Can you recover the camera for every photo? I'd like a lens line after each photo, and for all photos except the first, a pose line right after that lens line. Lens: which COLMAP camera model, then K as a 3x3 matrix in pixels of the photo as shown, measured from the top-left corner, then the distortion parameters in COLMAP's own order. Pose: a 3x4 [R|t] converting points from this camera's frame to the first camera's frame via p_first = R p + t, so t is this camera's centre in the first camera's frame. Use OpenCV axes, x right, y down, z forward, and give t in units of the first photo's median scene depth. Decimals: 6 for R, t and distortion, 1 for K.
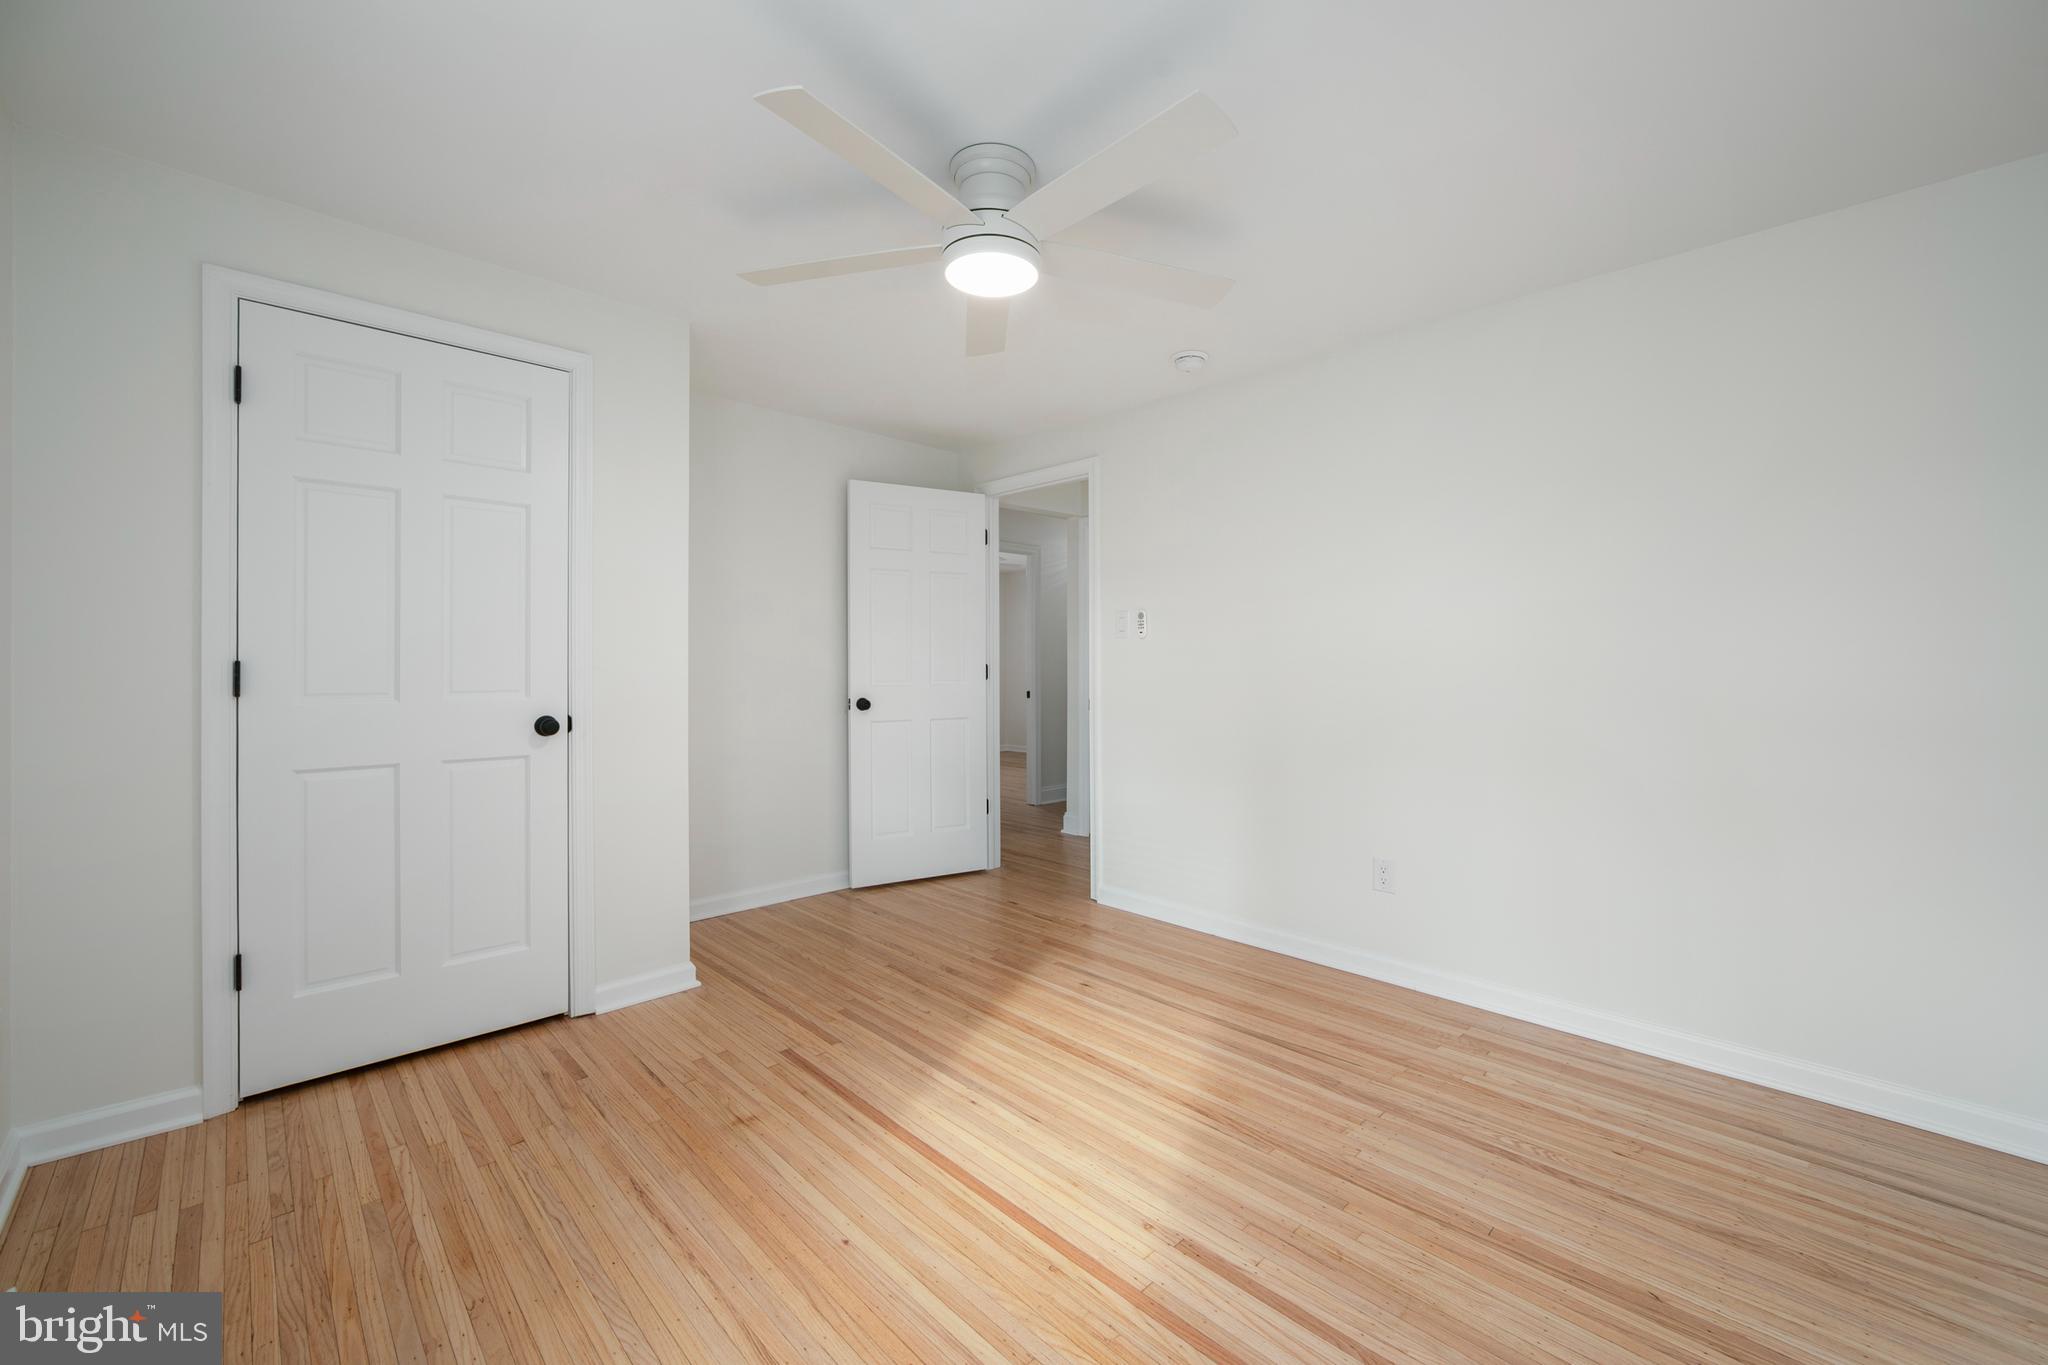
lens RADIAL K [[805.3, 0, 1032.5], [0, 805.3, 666.8], [0, 0, 1]] dist [-0.009983, 0.001652]
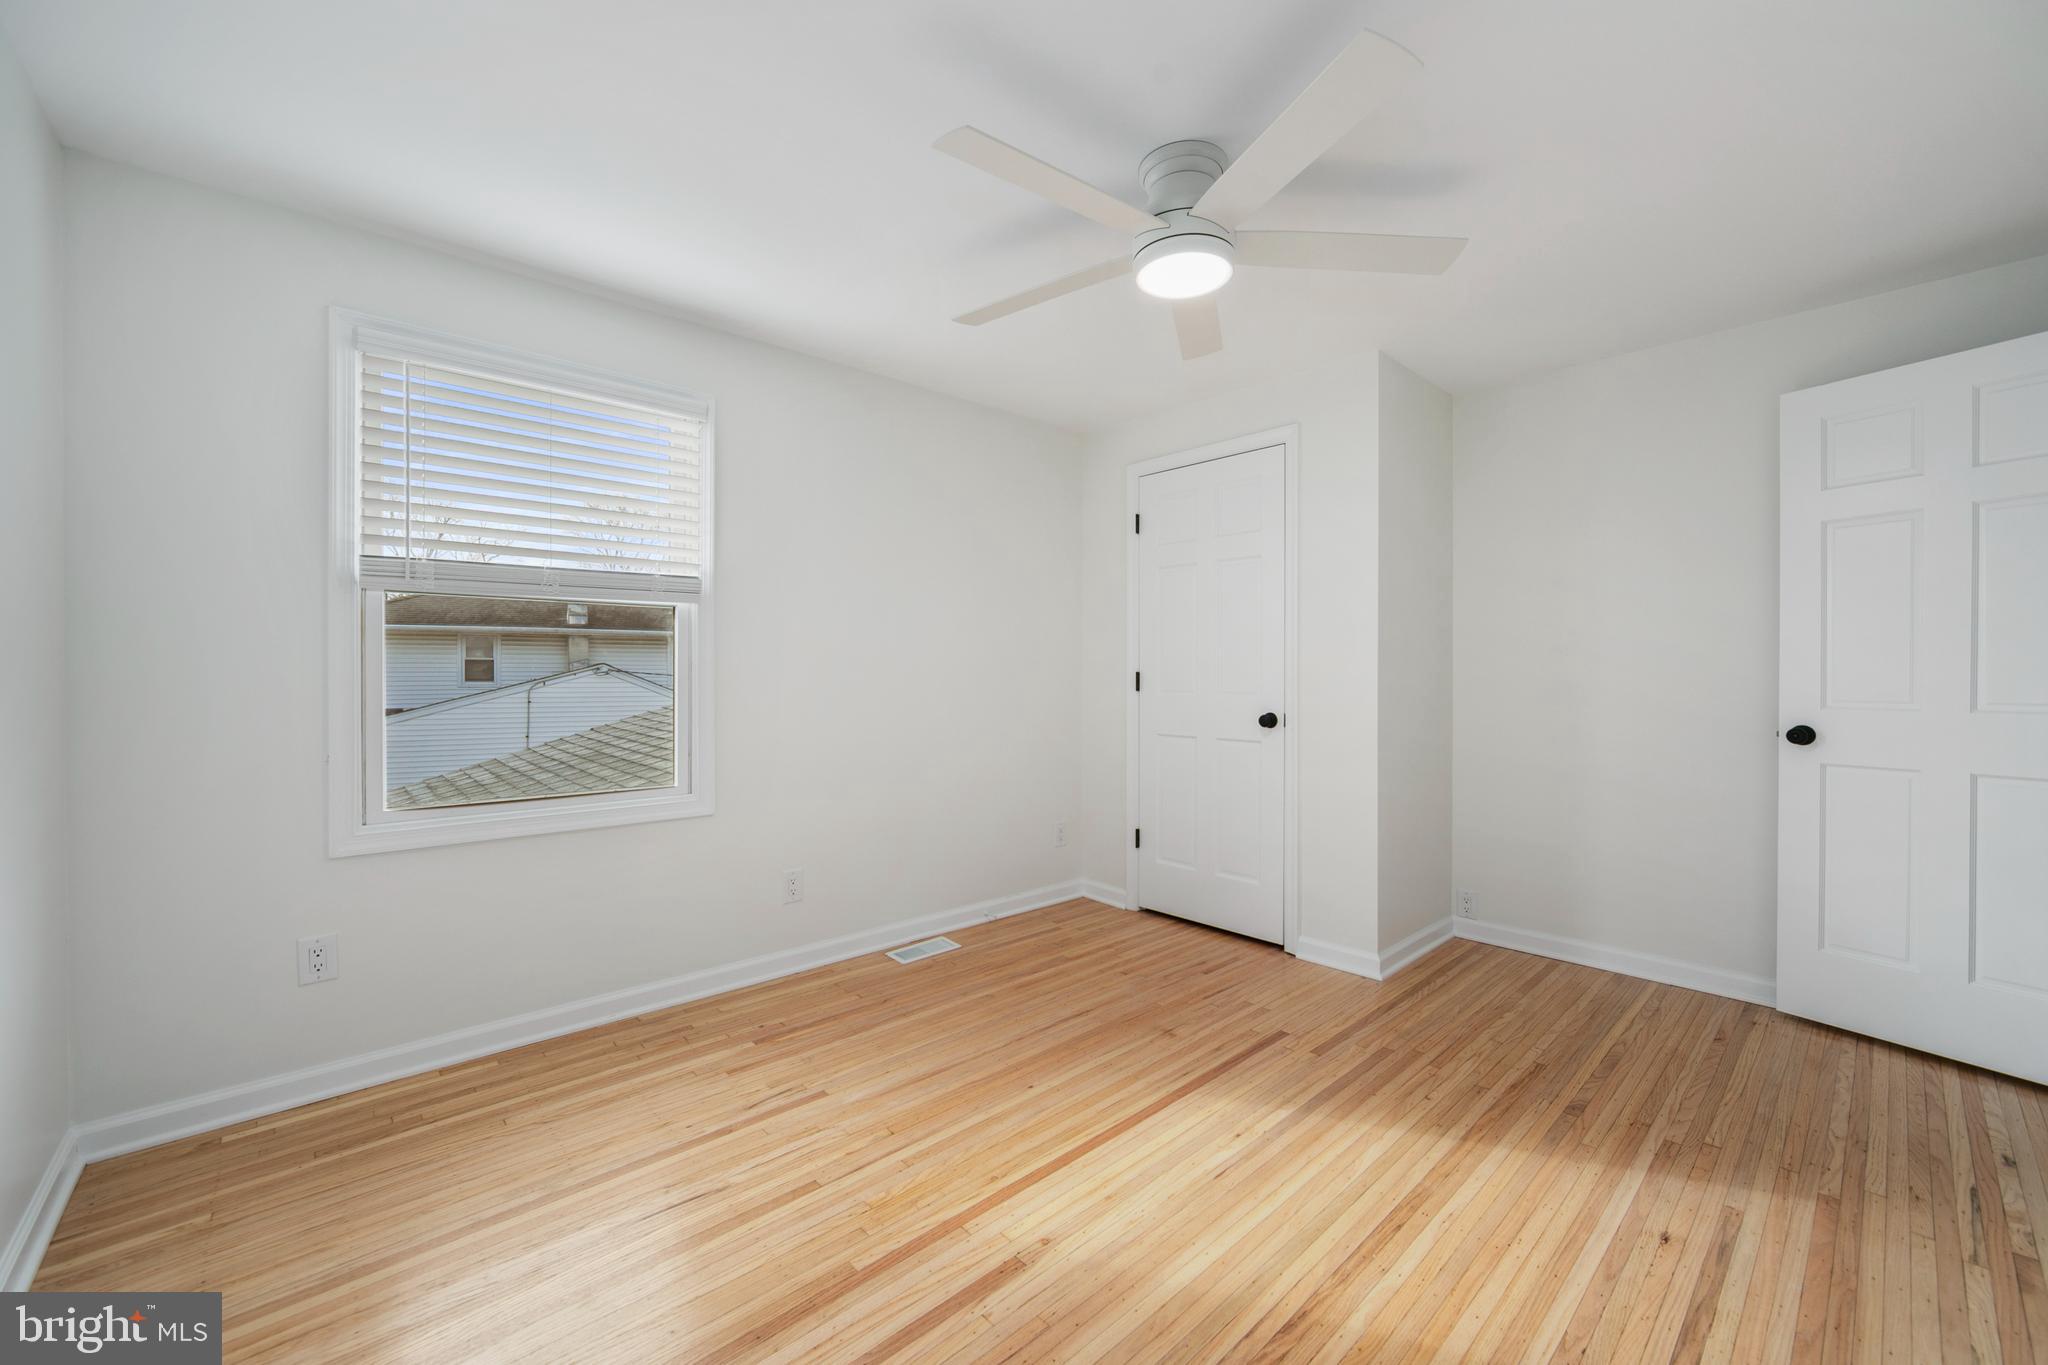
lens RADIAL K [[805.3, 0, 1033.3], [0, 805.3, 682.4], [0, 0, 1]] dist [-0.009983, 0.001652]
pose [[-0.025316, 0.007648, -0.999650, 0.818824], [-0.003225, 0.999965, 0.007732, 0.003749], [0.999674, 0.003420, -0.025291, 0.735214]]
